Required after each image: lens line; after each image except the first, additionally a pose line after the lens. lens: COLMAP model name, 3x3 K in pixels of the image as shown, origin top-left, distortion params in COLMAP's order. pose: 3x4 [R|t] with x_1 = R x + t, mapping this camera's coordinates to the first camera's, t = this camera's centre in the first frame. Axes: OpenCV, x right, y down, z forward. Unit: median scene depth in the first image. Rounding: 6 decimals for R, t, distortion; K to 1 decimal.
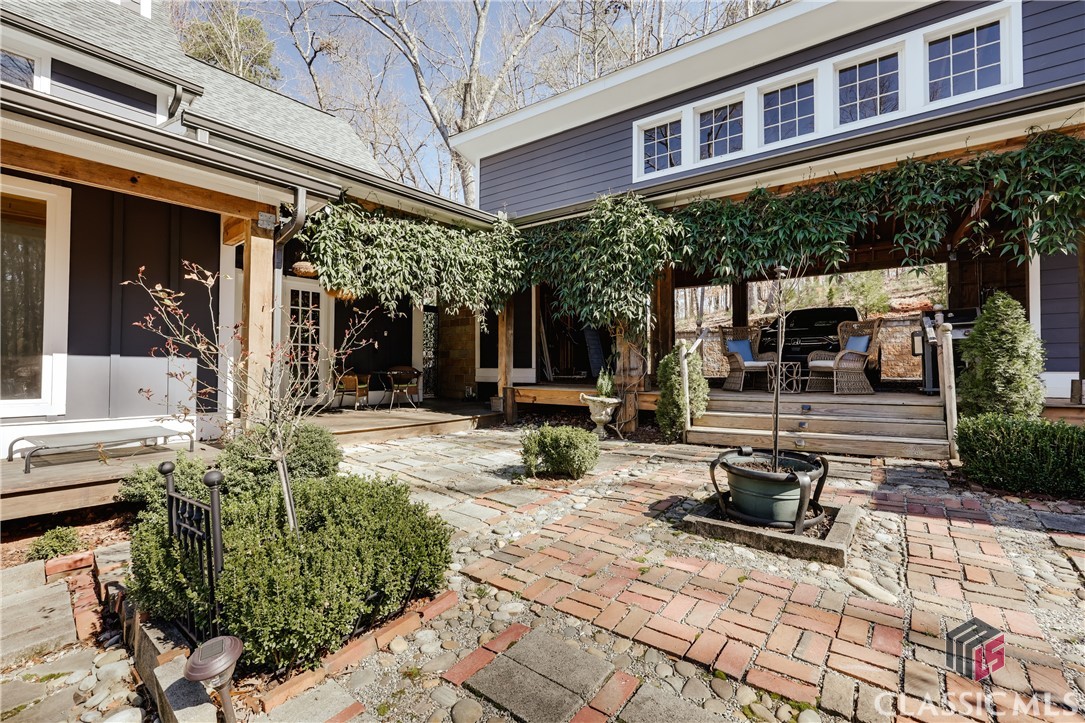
lens RADIAL K [[463.9, 0, 557.3], [0, 463.9, 359.3], [0, 0, 1]] dist [0.003754, -0.000171]
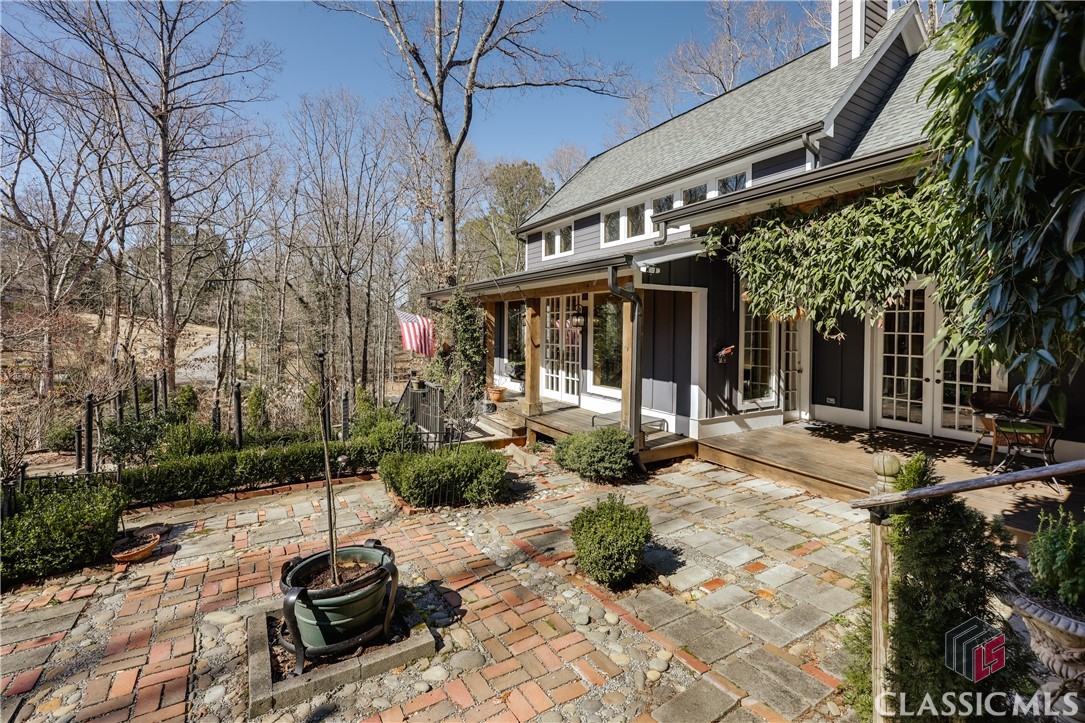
lens RADIAL K [[463.9, 0, 533.6], [0, 463.9, 331.9], [0, 0, 1]] dist [0.003754, -0.000171]
pose [[-0.364116, 0.003264, -0.931348, 0.520555], [-0.000770, 0.999992, 0.003805, -0.124301], [0.931353, 0.002102, -0.364111, 0.887915]]
